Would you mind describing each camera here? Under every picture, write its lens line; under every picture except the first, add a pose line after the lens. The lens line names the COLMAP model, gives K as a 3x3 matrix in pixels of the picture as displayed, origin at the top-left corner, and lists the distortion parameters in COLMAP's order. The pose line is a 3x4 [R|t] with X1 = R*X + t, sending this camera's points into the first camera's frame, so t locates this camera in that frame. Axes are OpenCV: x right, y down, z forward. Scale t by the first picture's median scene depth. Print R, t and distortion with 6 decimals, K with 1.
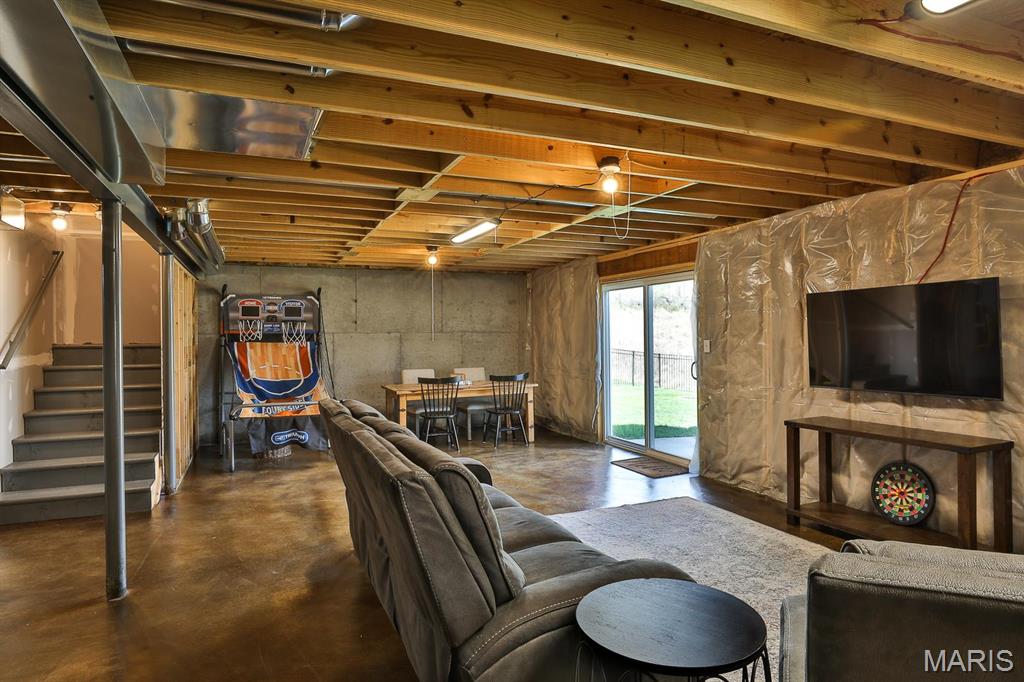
lens RADIAL K [[604.8, 0, 512.0], [0, 604.8, 341.0], [0, 0, 1]] dist [-0.019351, -0.000217]
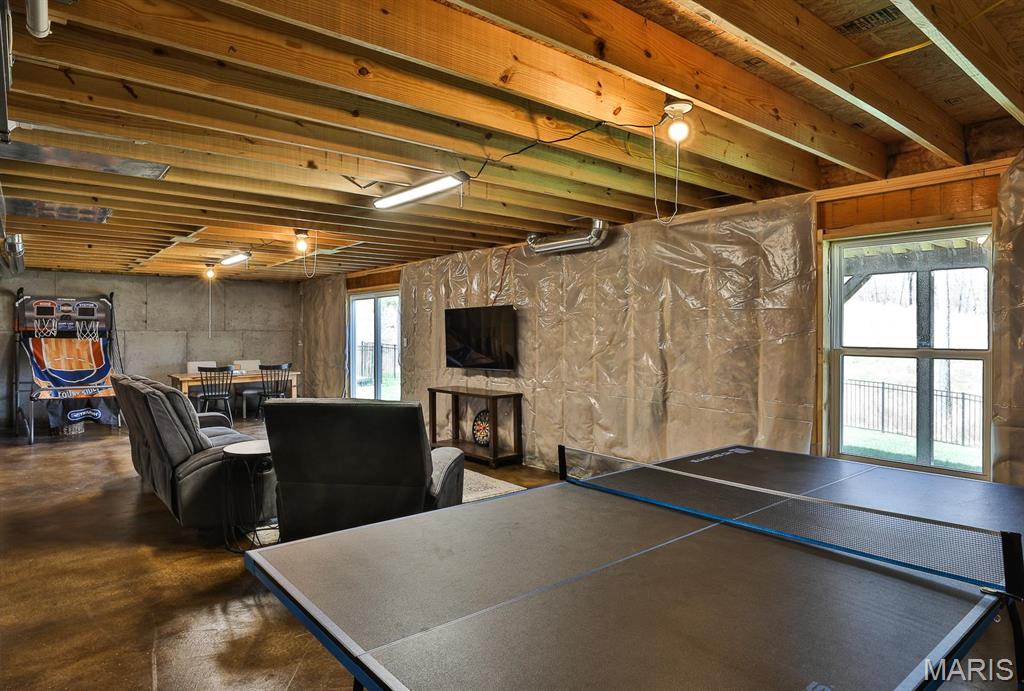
lens RADIAL K [[700.3, 0, 512.0], [0, 700.3, 333.3], [0, 0, 1]] dist [0.002003, 0.004867]
pose [[0.977933, 0.006966, 0.208804, 0.174062], [-0.005055, 0.999940, -0.009684, 0.001658], [-0.208859, 0.008415, 0.977910, -0.547266]]
